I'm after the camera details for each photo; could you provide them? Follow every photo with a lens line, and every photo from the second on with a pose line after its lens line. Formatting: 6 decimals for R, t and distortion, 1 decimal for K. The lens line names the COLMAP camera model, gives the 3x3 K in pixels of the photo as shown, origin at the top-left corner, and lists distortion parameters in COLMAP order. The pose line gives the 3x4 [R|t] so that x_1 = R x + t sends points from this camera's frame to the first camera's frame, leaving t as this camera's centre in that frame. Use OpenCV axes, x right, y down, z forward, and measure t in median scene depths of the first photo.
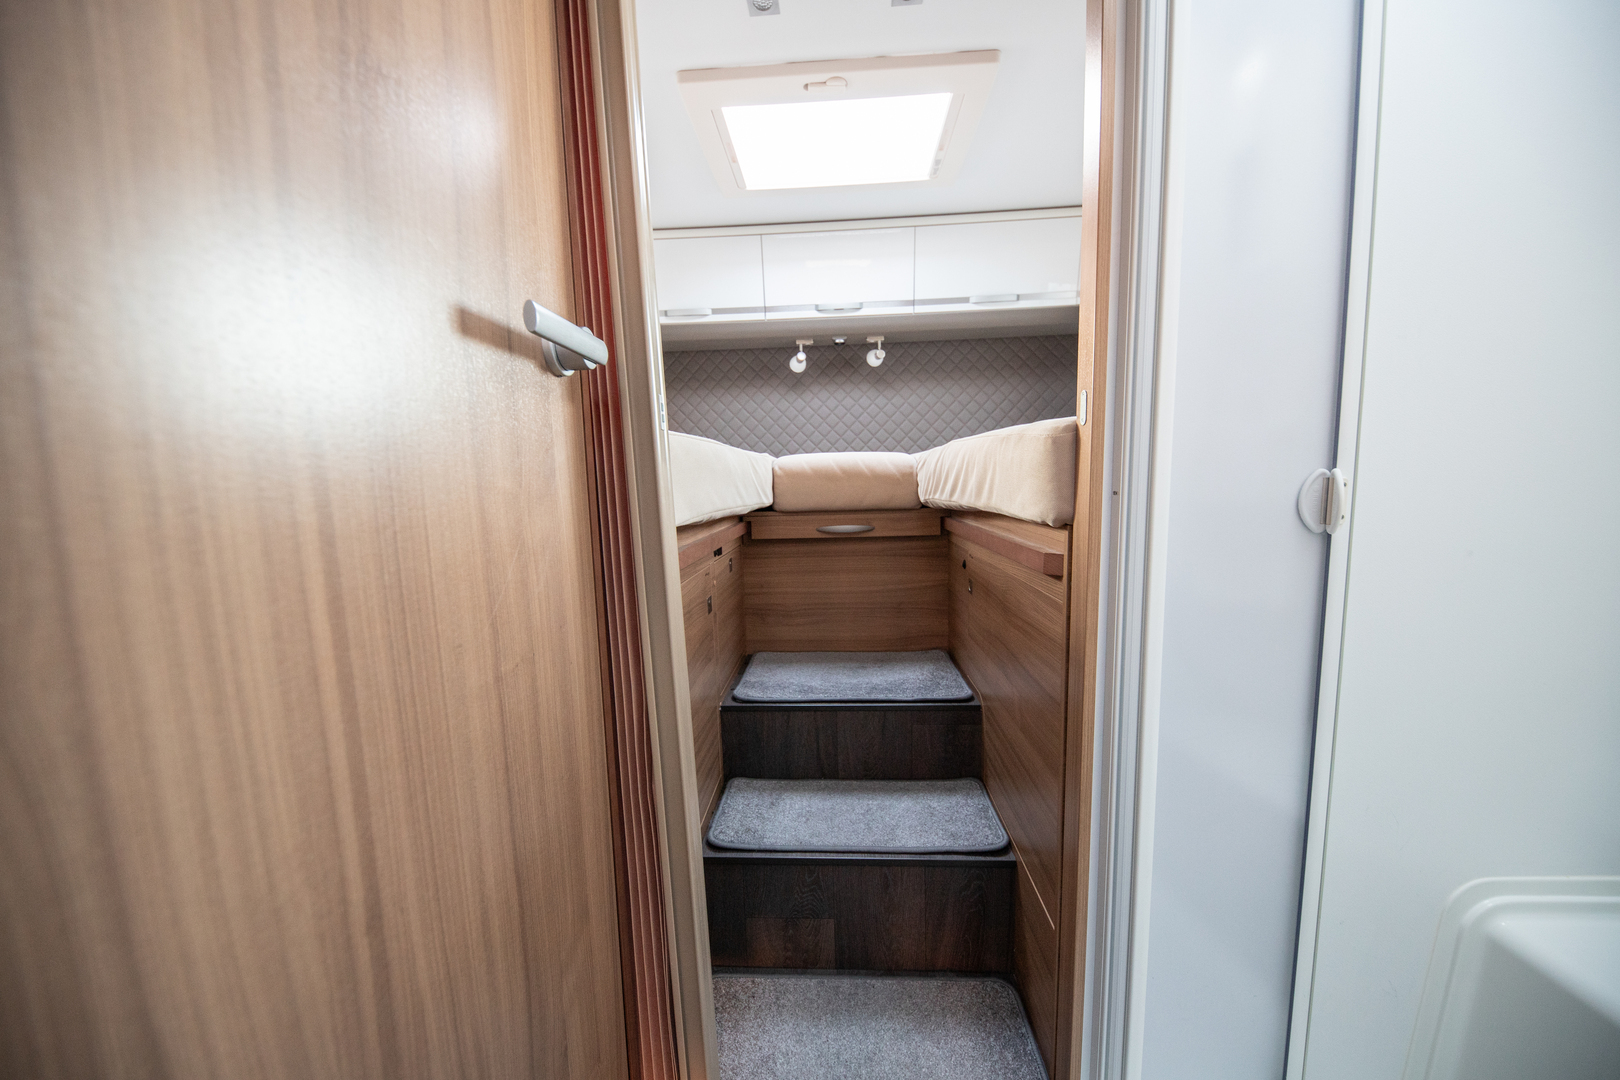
lens RADIAL K [[556.5, 0, 810.0], [0, 556.5, 540.0], [0, 0, 1]] dist [0.001670, -0.000109]
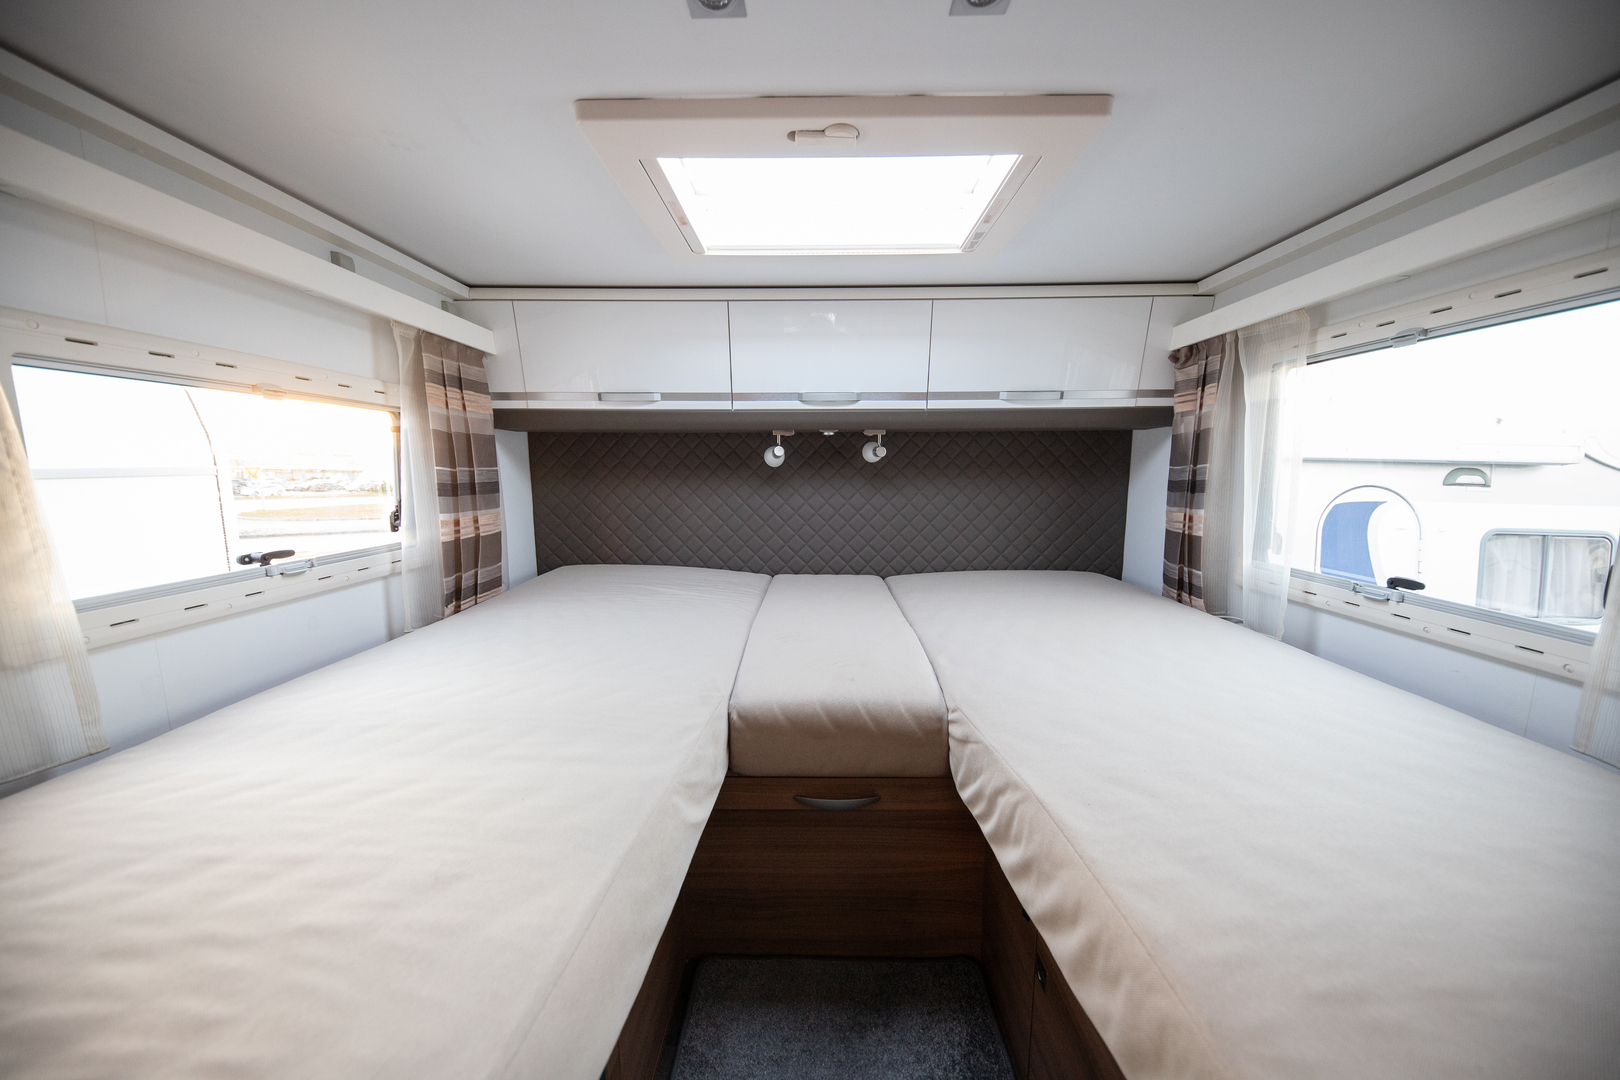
lens RADIAL K [[556.5, 0, 810.0], [0, 556.5, 540.0], [0, 0, 1]] dist [0.001670, -0.000109]
pose [[0.998946, 0.020976, 0.040818, -0.001745], [-0.021754, 0.999589, 0.018689, -0.272108], [-0.040409, -0.019558, 0.998992, 0.271220]]
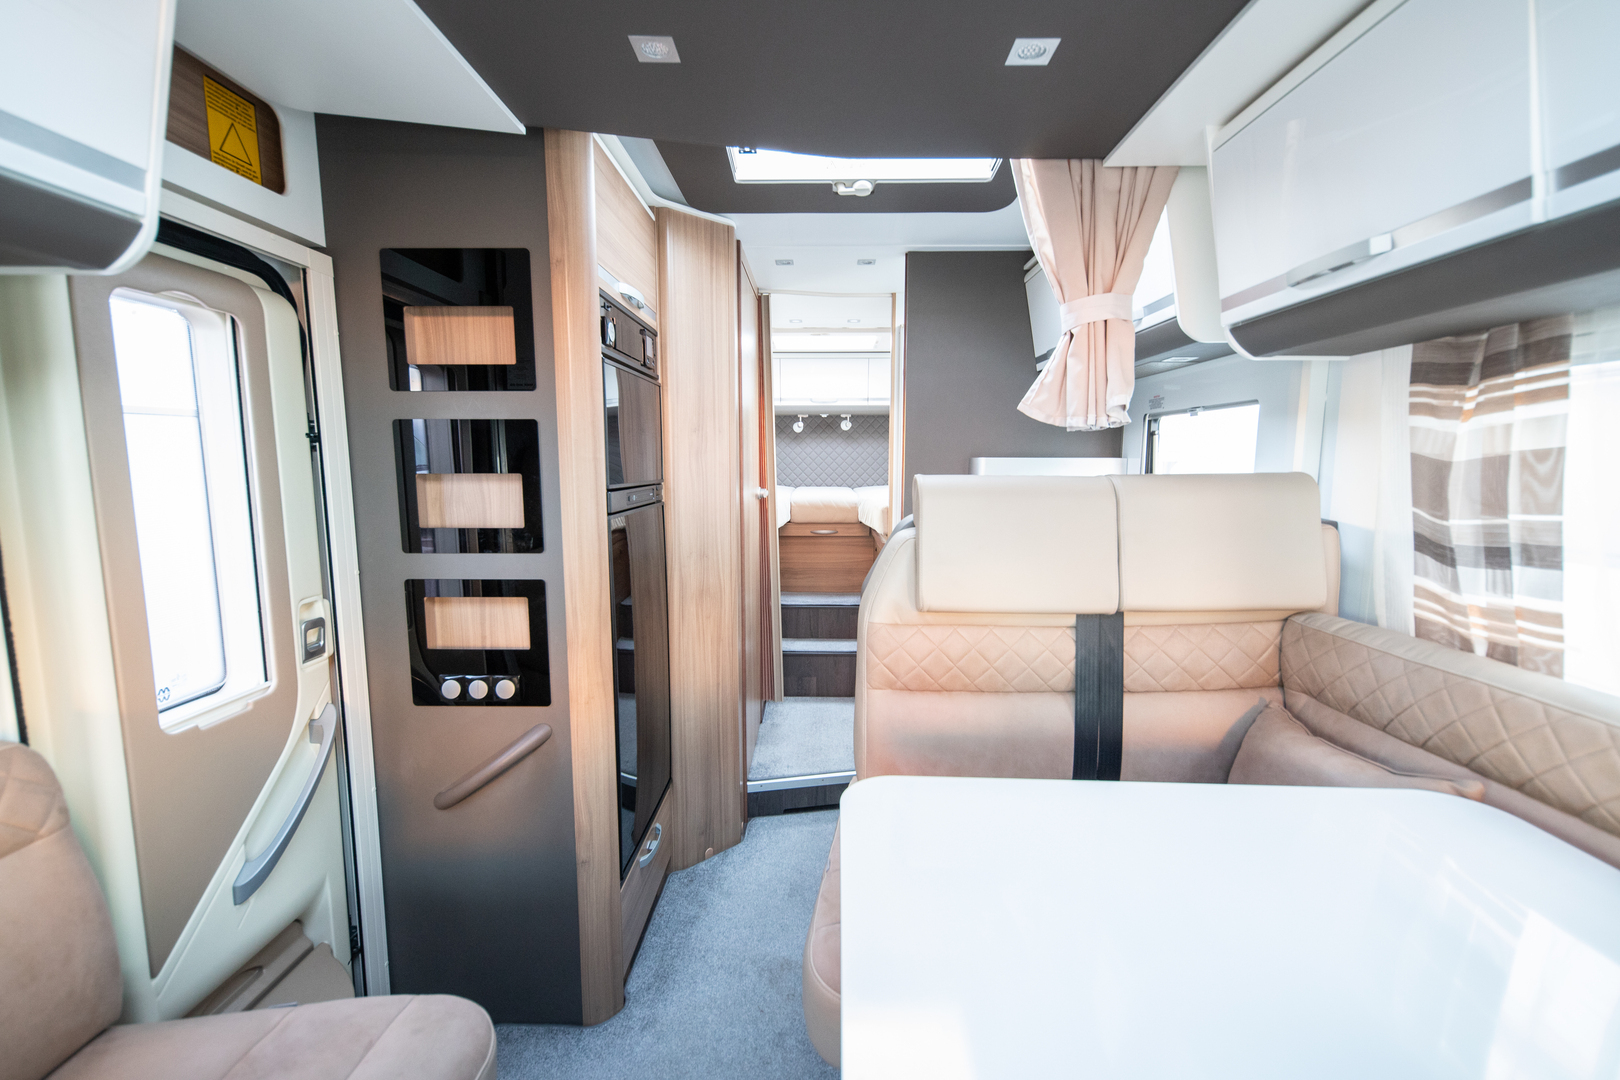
lens RADIAL K [[702.1, 0, 810.0], [0, 702.1, 540.0], [0, 0, 1]] dist [-0.000511, -0.000129]
pose [[0.998998, 0.022930, 0.038443, -0.073552], [-0.023242, 0.999700, 0.007675, -0.007185], [-0.038255, -0.008560, 0.999231, -1.318580]]
